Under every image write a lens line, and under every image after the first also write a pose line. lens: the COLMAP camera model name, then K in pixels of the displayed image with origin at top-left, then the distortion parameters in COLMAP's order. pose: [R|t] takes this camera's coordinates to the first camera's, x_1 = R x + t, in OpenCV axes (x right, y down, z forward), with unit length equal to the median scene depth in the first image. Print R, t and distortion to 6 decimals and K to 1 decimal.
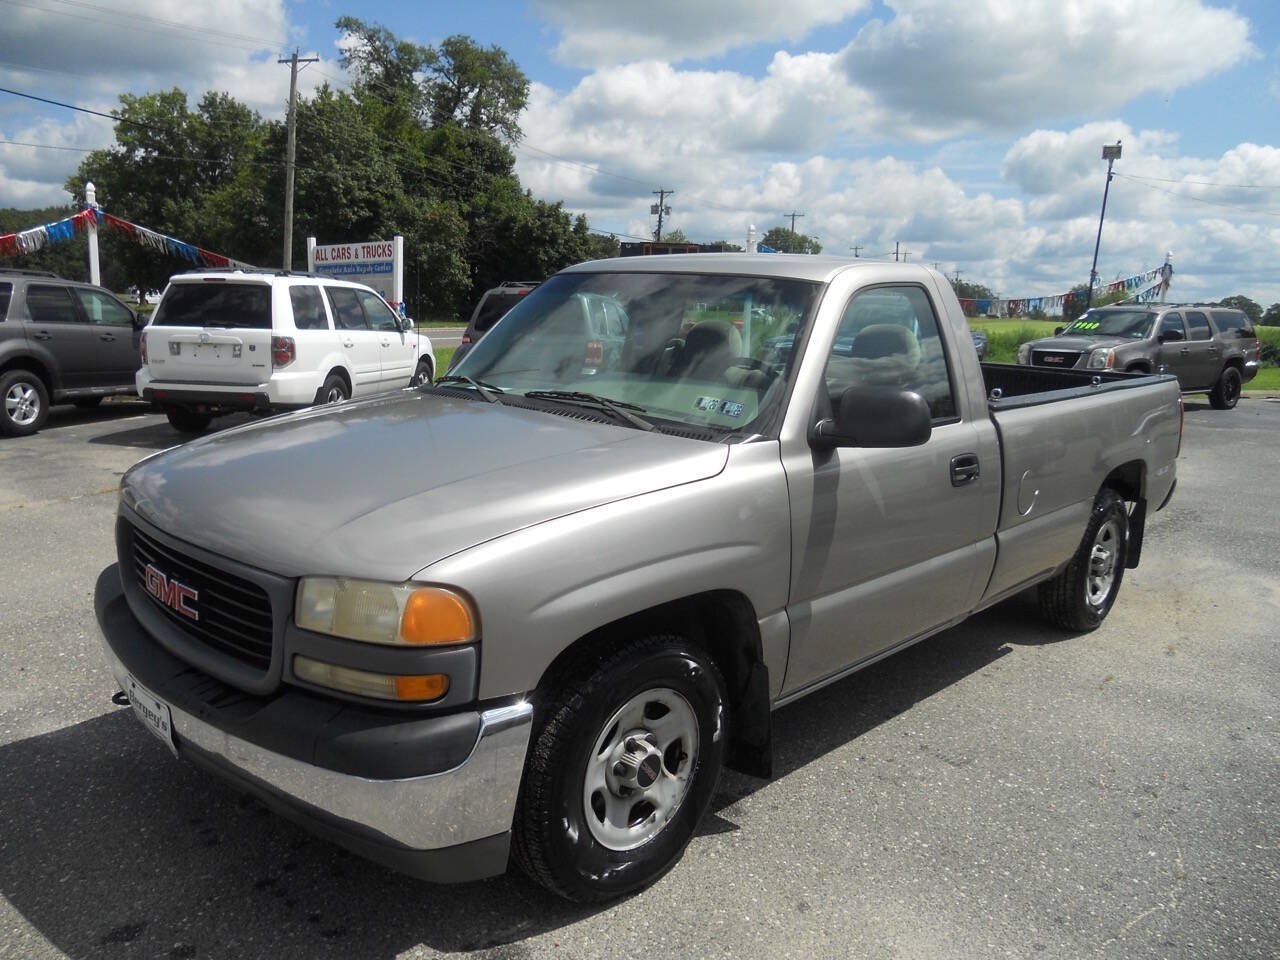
lens RADIAL K [[977.5, 0, 636.4], [0, 977.5, 502.2], [0, 0, 1]] dist [-0.029109, -0.012781]
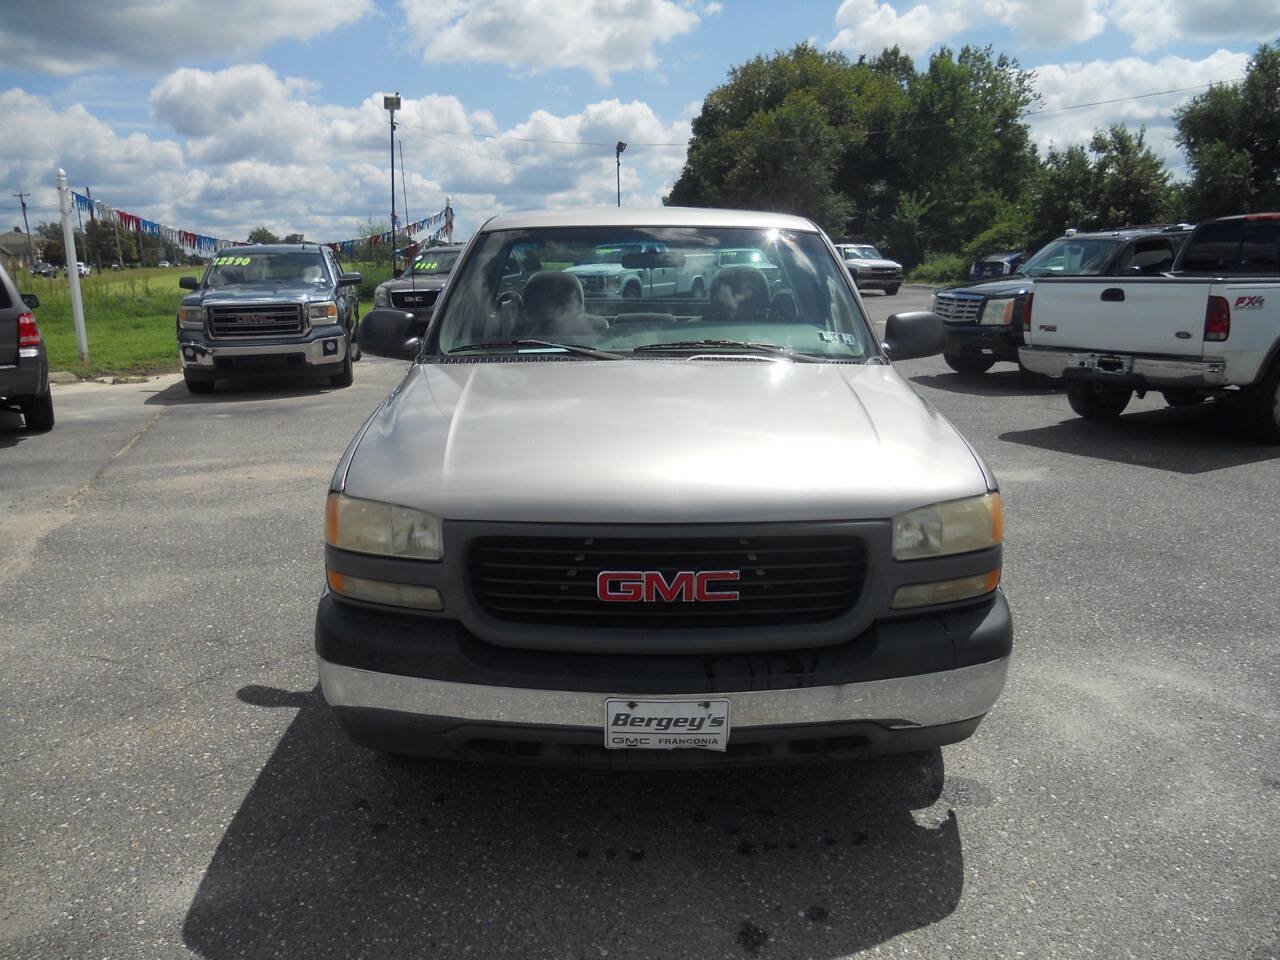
lens RADIAL K [[977.5, 0, 636.4], [0, 977.5, 502.2], [0, 0, 1]] dist [-0.029109, -0.012781]
pose [[0.700162, -0.208753, 0.682785, -0.050295], [0.171602, 0.977473, 0.122880, -0.004742], [-0.693055, 0.031132, 0.720212, 0.015838]]
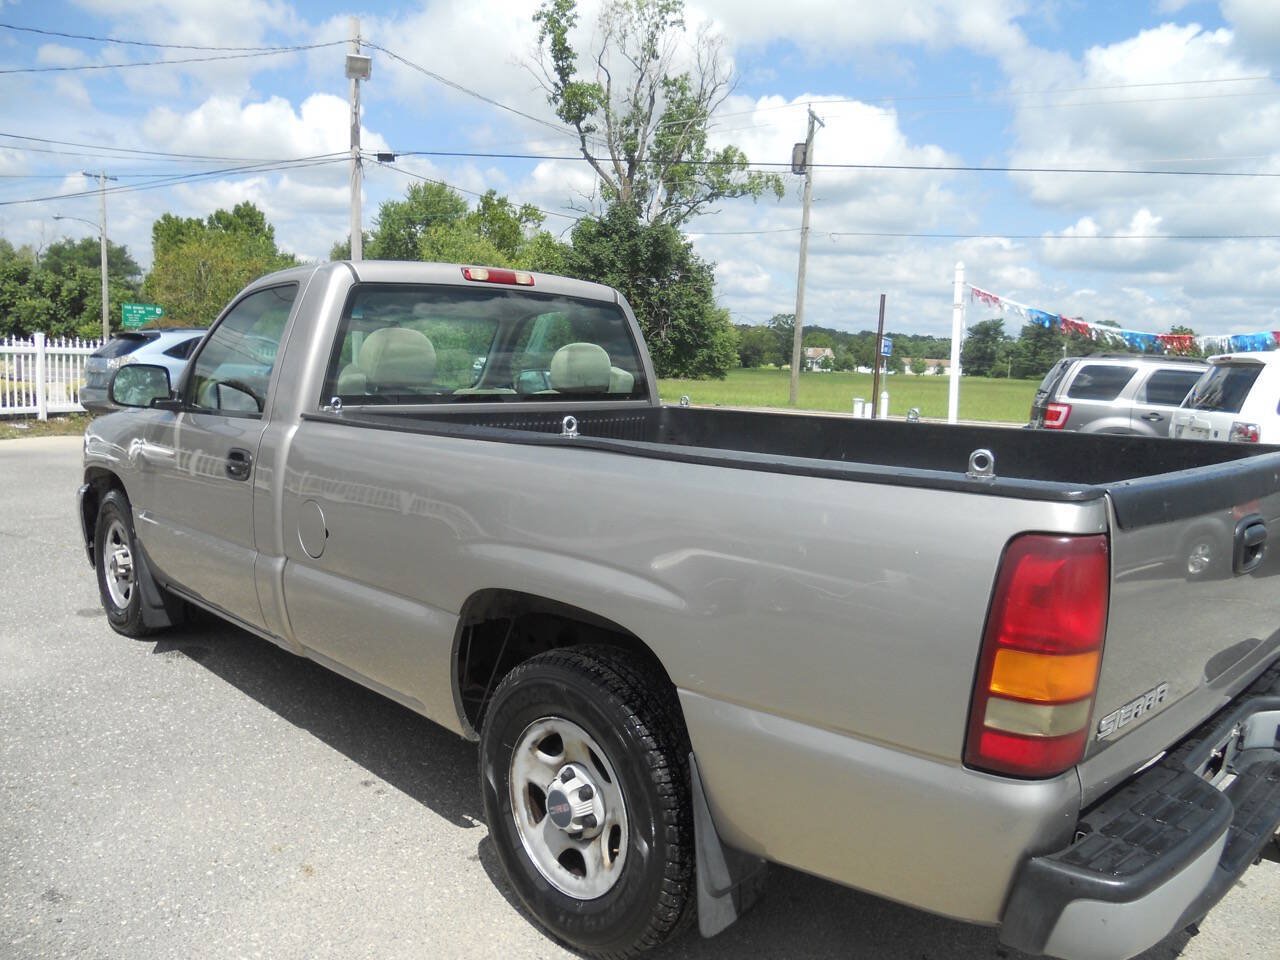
lens RADIAL K [[982.7, 0, 640.0], [0, 982.7, 480.0], [0, 0, 1]] dist [-0.003967, -0.013470]
pose [[-0.016576, 0.085766, -0.996177, 0.080713], [-0.239439, 0.966984, 0.087237, -0.012020], [0.970770, 0.239970, 0.004507, 0.085150]]
